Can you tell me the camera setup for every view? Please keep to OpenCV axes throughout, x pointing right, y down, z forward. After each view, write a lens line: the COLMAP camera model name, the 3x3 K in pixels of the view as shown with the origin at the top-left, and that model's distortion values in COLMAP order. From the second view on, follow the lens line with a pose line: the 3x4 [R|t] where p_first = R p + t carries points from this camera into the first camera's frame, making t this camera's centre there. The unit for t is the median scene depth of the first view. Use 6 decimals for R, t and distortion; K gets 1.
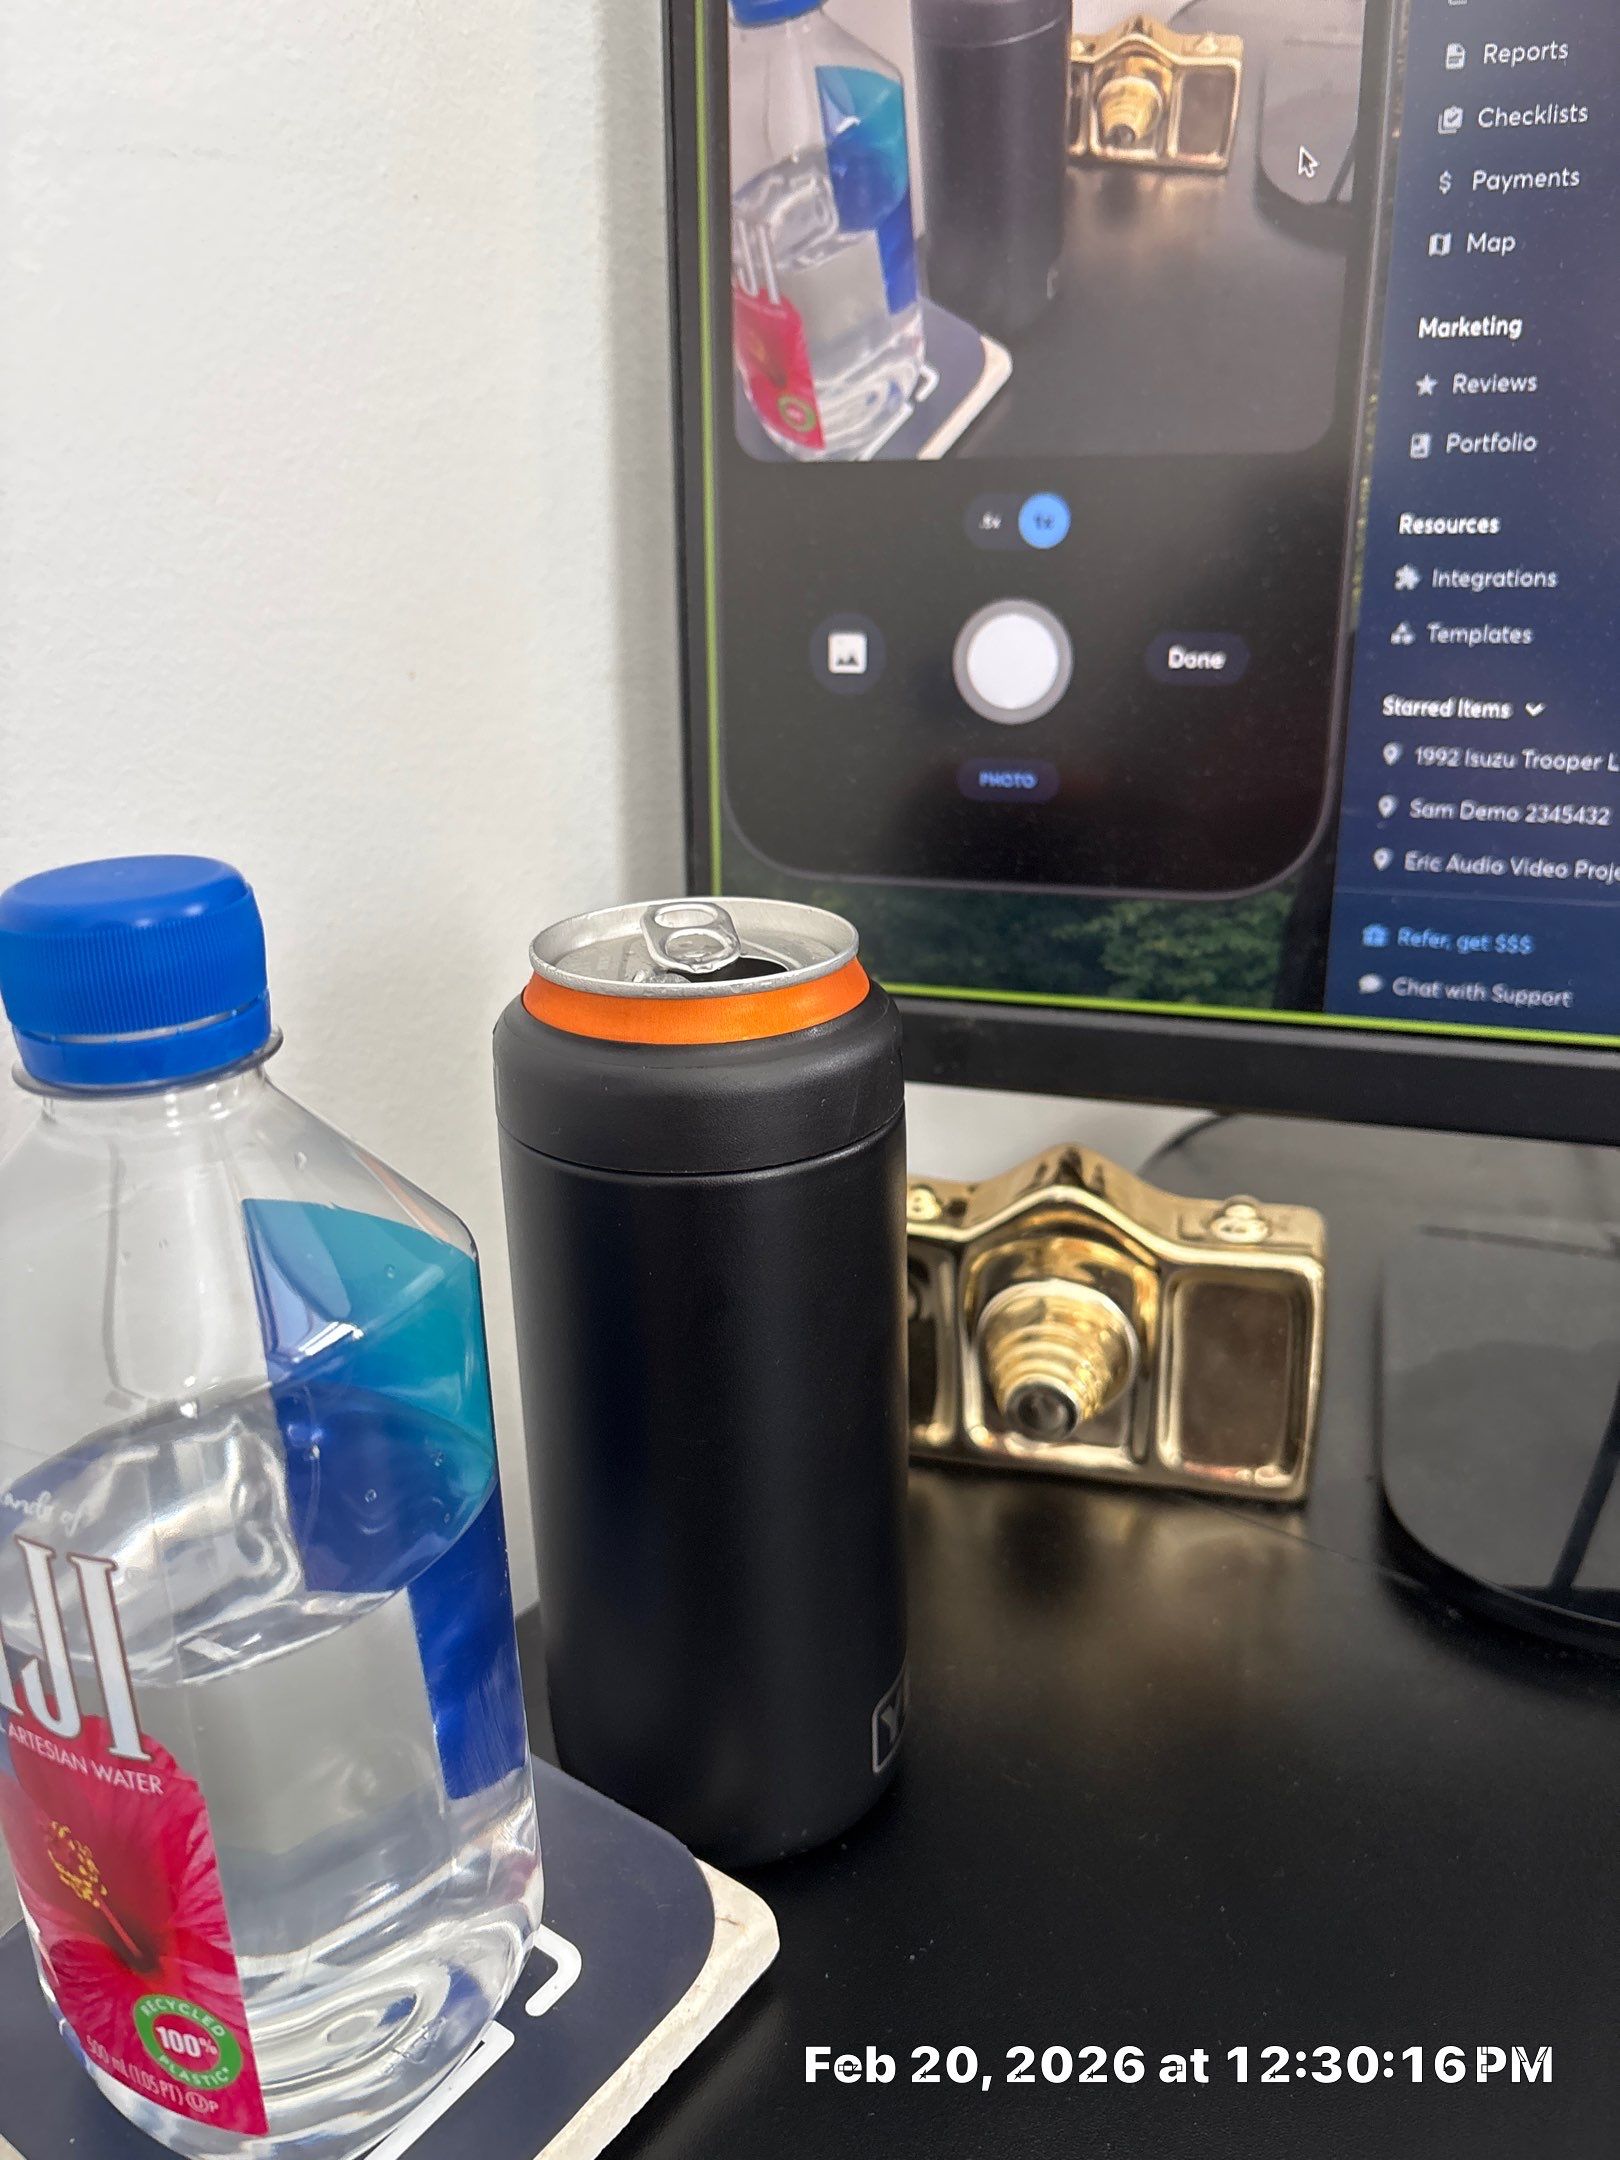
lens RADIAL K [[1690.9, 0, 815.7], [0, 1690.9, 1047.0], [0, 0, 1]] dist [0.013457, -0.038874]
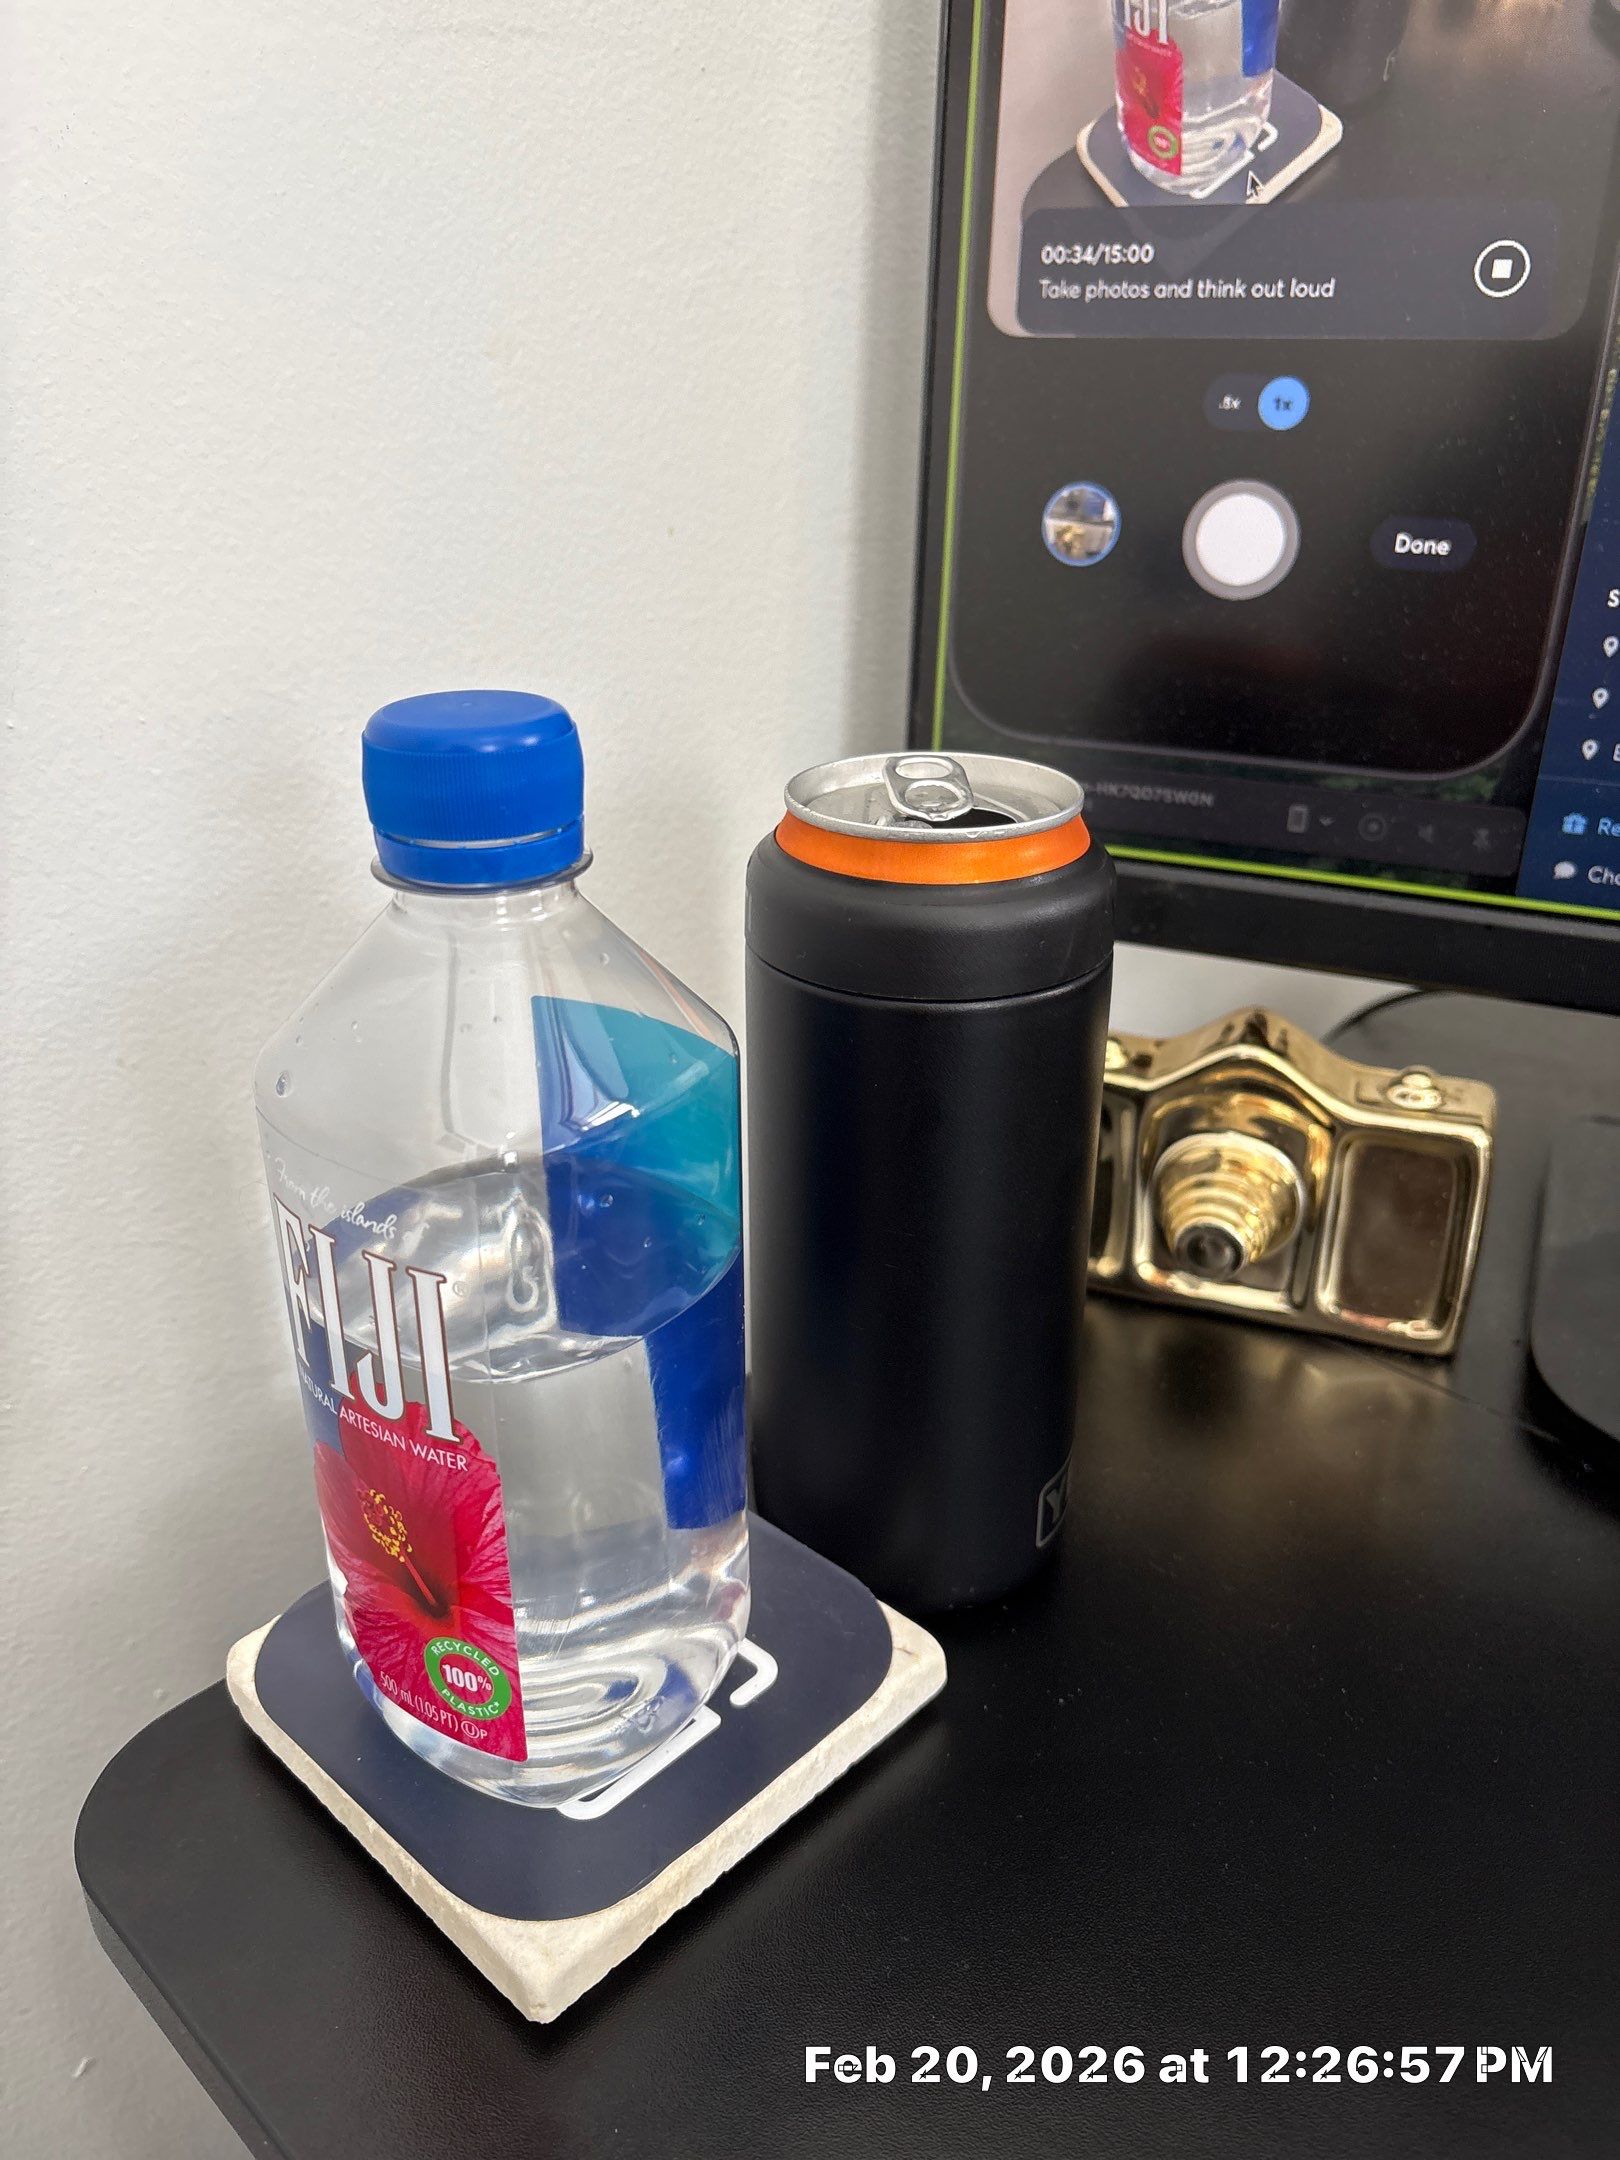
lens RADIAL K [[1690.9, 0, 805.3], [0, 1690.9, 1062.7], [0, 0, 1]] dist [0.013457, -0.038874]
pose [[0.992589, 0.069154, -0.099920, -0.026383], [-0.059960, 0.993928, 0.092262, 0.013501], [0.105693, -0.085587, 0.990709, -0.099926]]
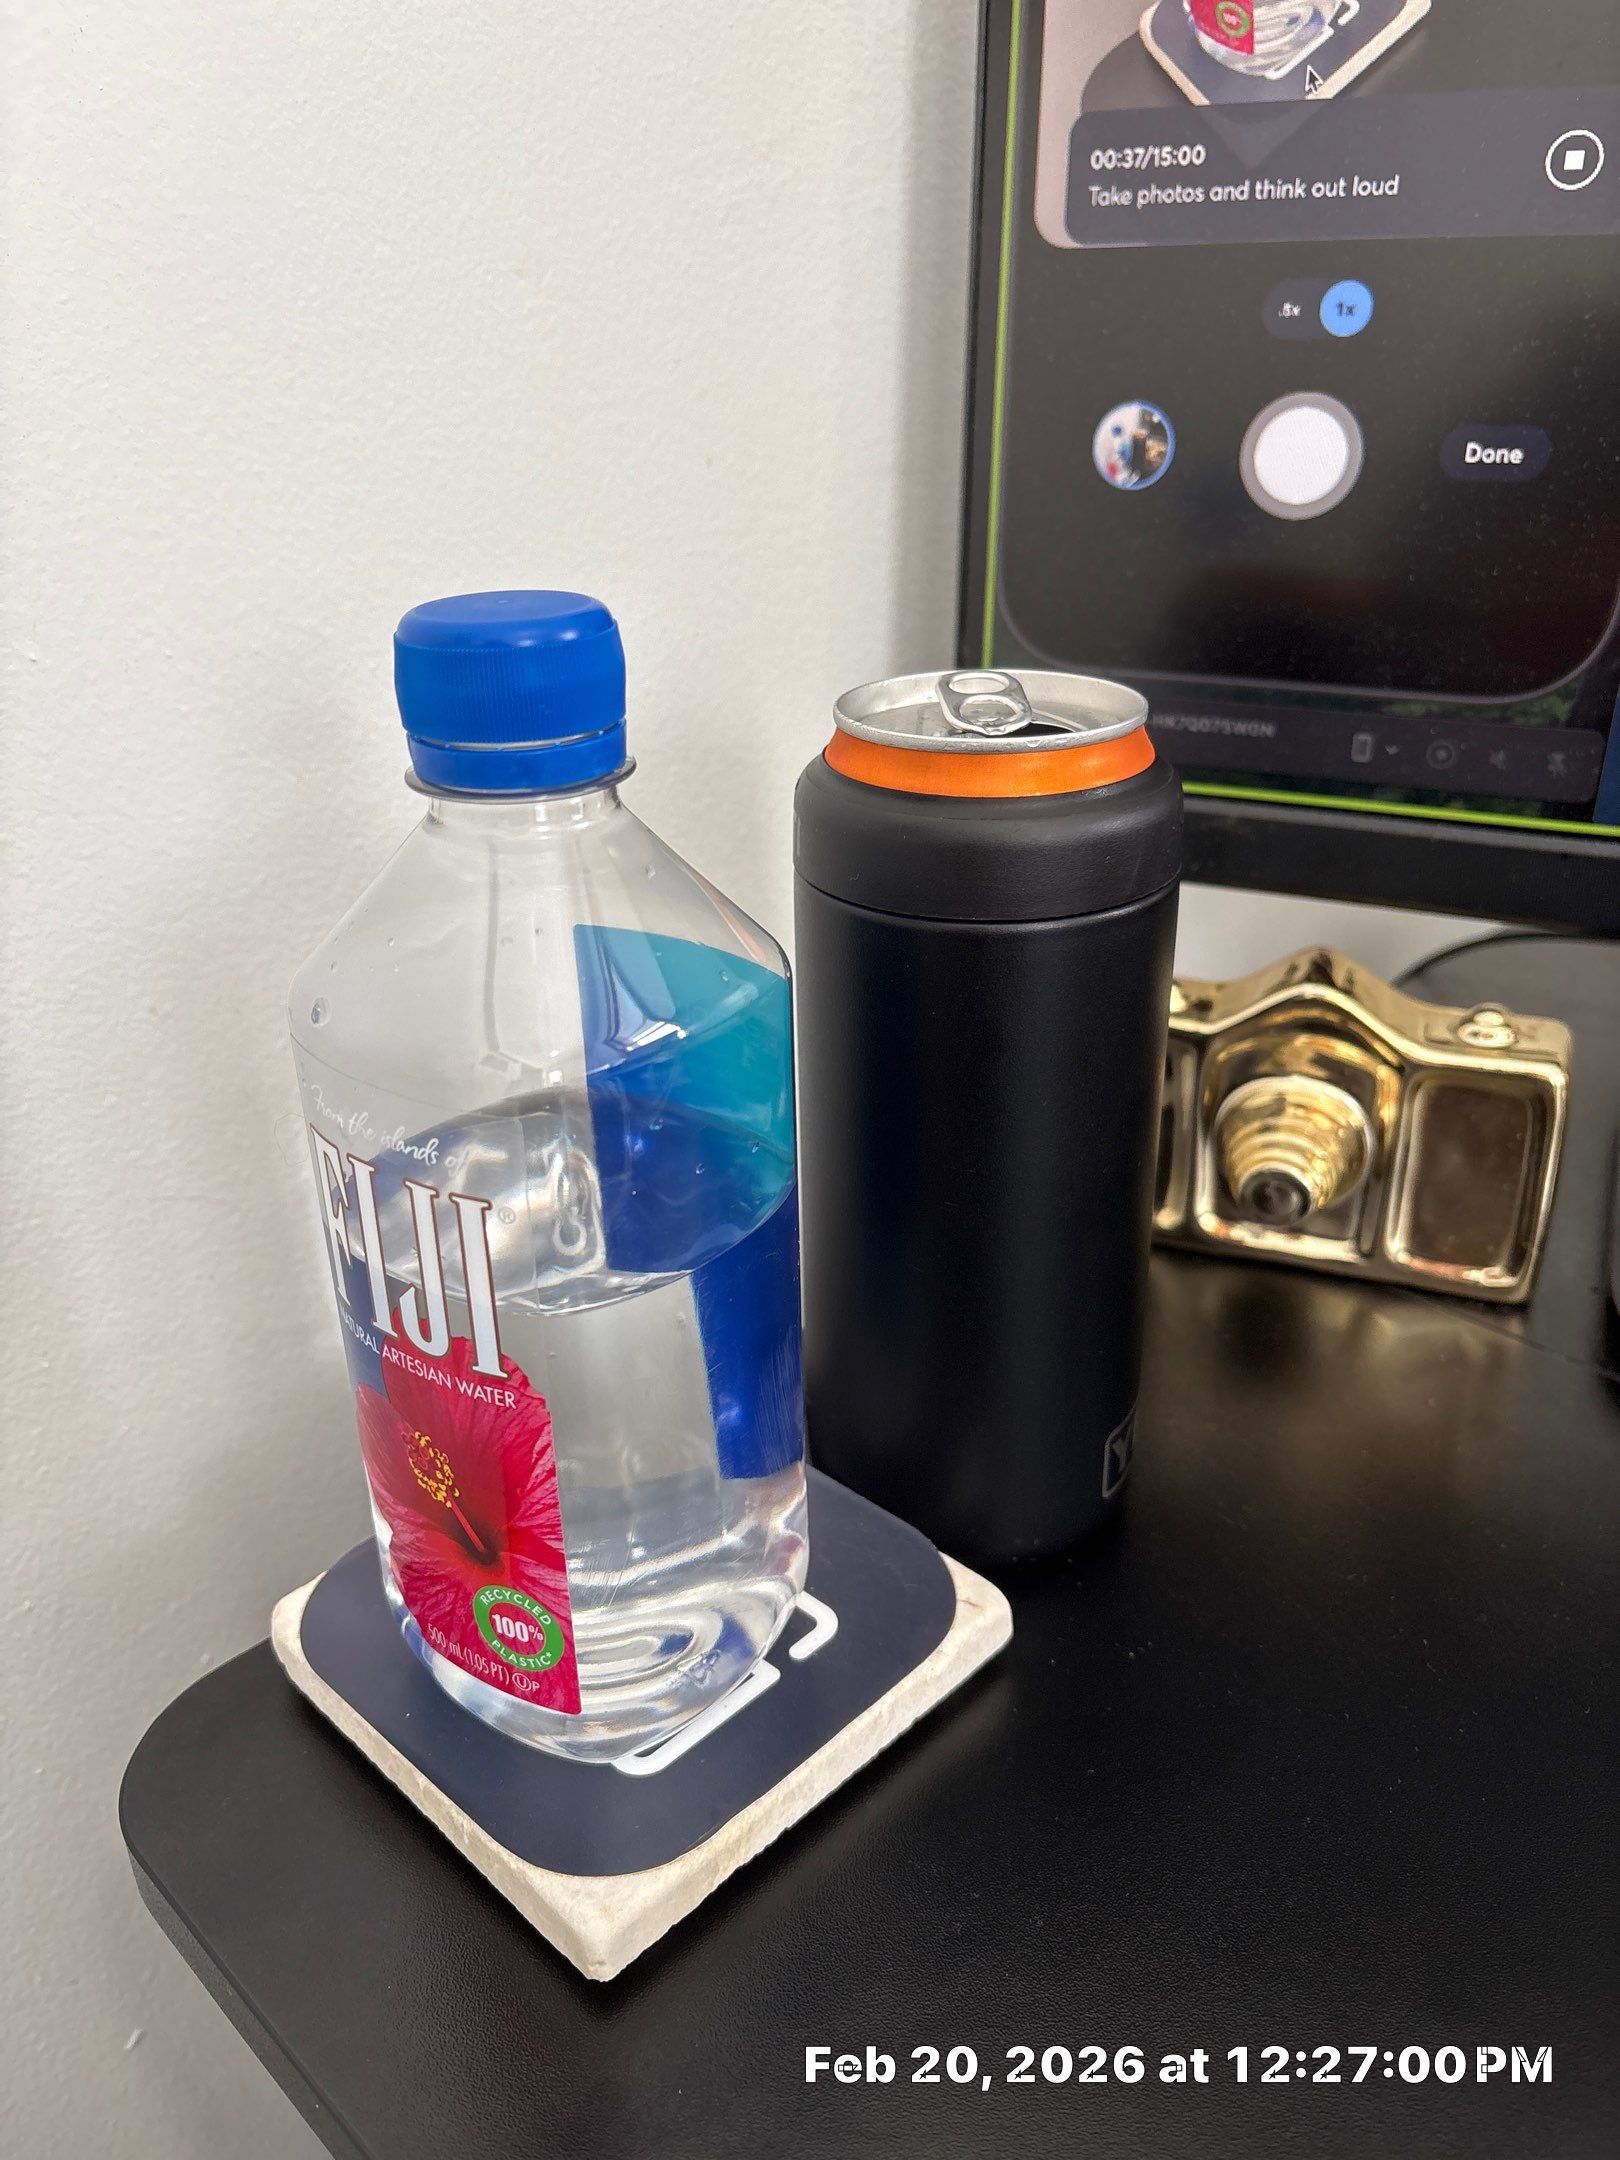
lens RADIAL K [[1690.9, 0, 814.6], [0, 1690.9, 1075.5], [0, 0, 1]] dist [0.013457, -0.038874]
pose [[0.991539, 0.057353, -0.116449, -0.035929], [-0.045117, 0.993435, 0.105124, 0.050289], [0.121714, -0.098981, 0.987618, -0.068412]]
